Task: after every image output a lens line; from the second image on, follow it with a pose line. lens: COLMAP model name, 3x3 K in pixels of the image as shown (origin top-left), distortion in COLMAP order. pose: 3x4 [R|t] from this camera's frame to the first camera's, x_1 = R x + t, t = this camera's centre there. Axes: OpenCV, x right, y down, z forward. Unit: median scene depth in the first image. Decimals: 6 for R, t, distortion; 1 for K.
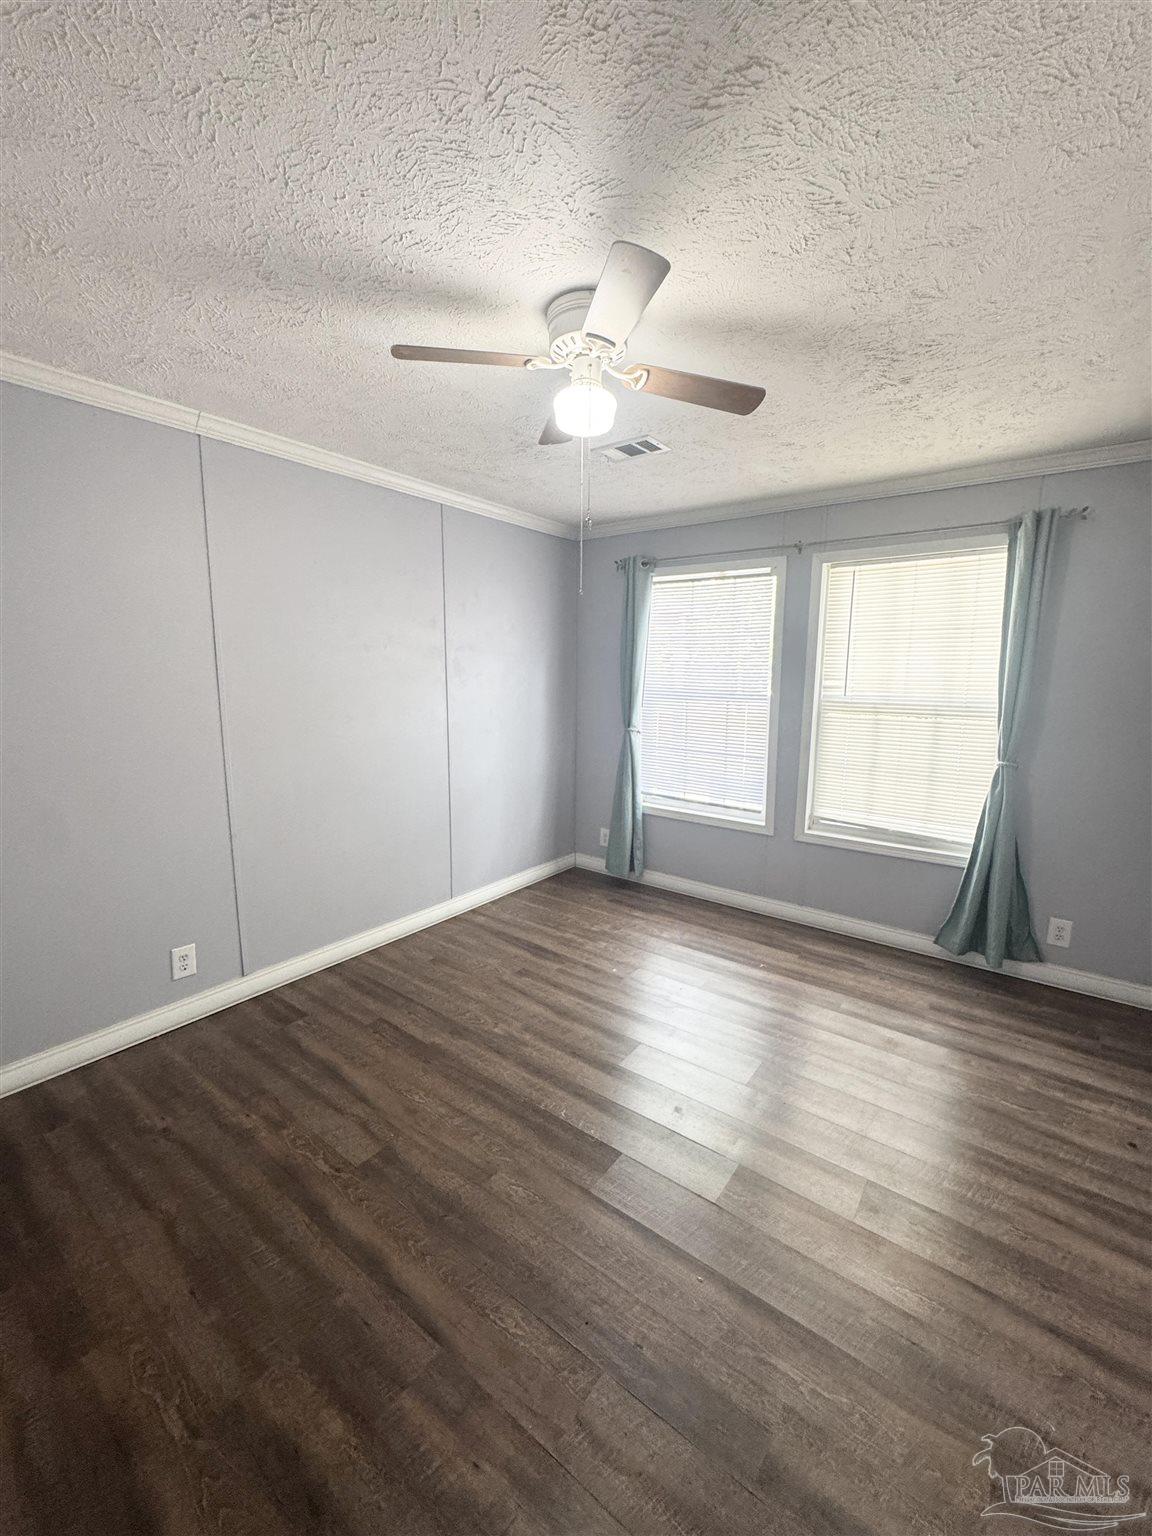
lens RADIAL K [[620.8, 0, 579.0], [0, 620.8, 766.7], [0, 0, 1]] dist [-0.000143, 0.000007]
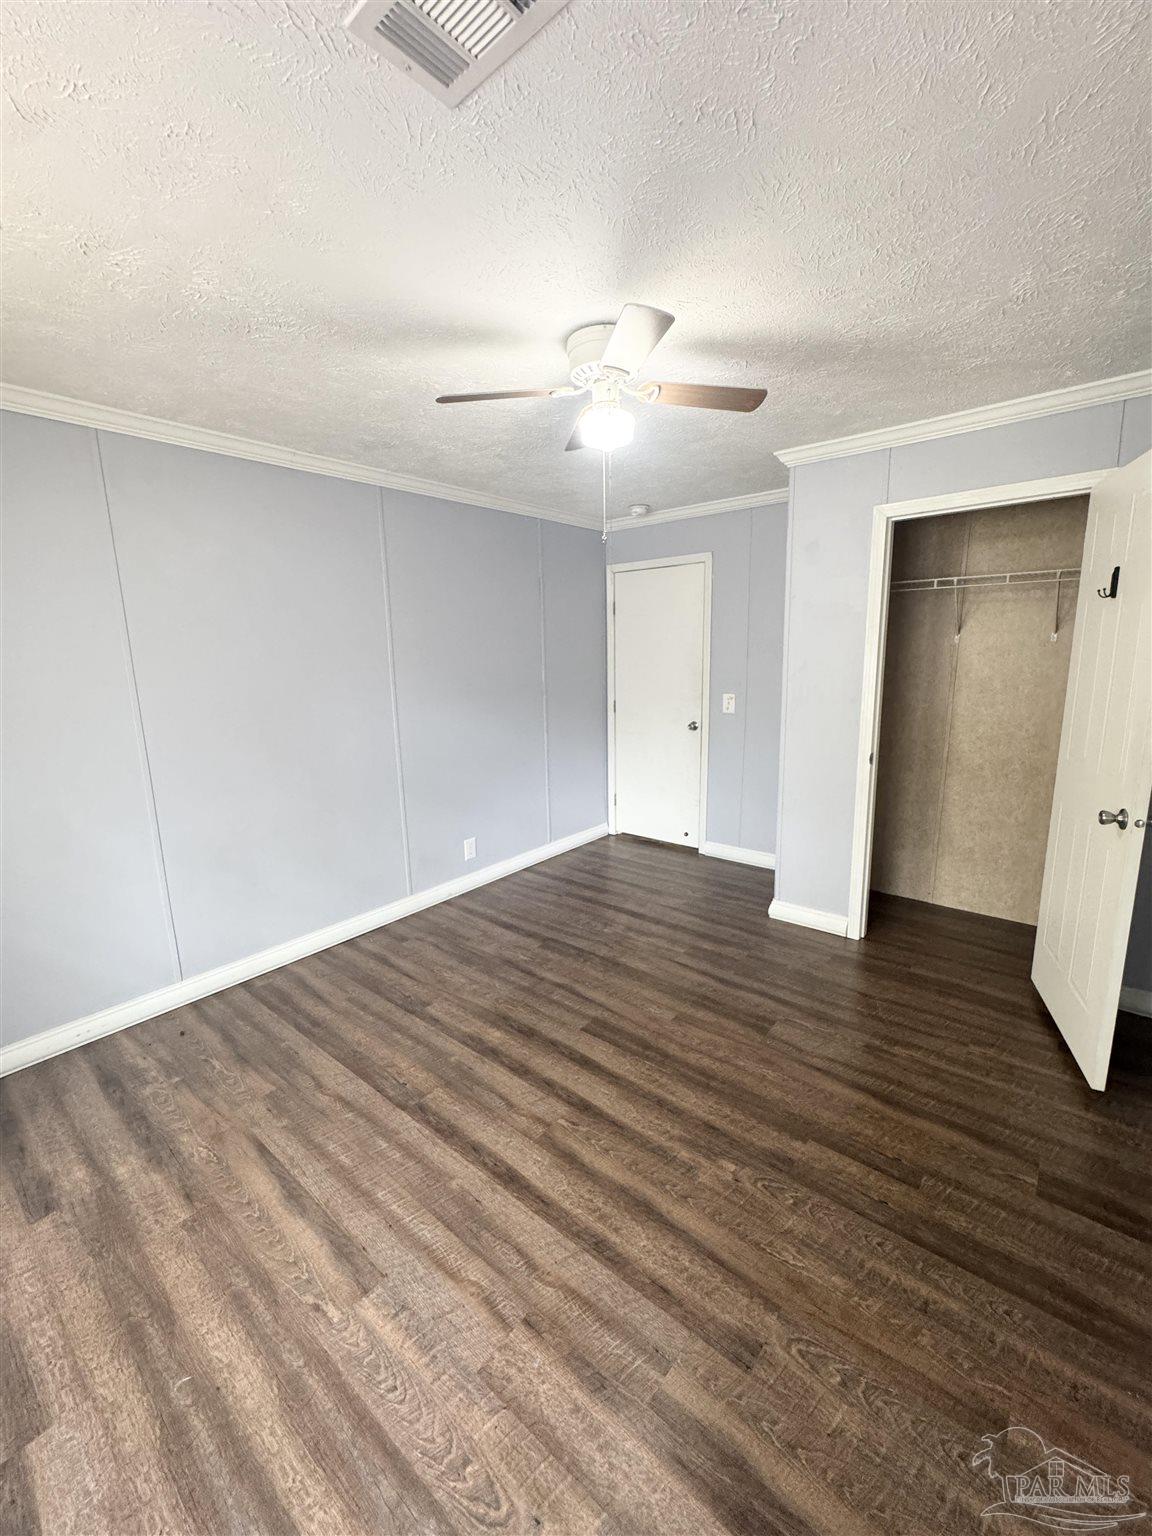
lens RADIAL K [[620.8, 0, 575.4], [0, 620.8, 767.0], [0, 0, 1]] dist [-0.000143, 0.000007]
pose [[-0.998671, 0.002039, 0.051503, 0.008302], [0.019249, 0.941673, 0.335979, -0.271160], [-0.047814, 0.336524, -0.940460, 1.649325]]
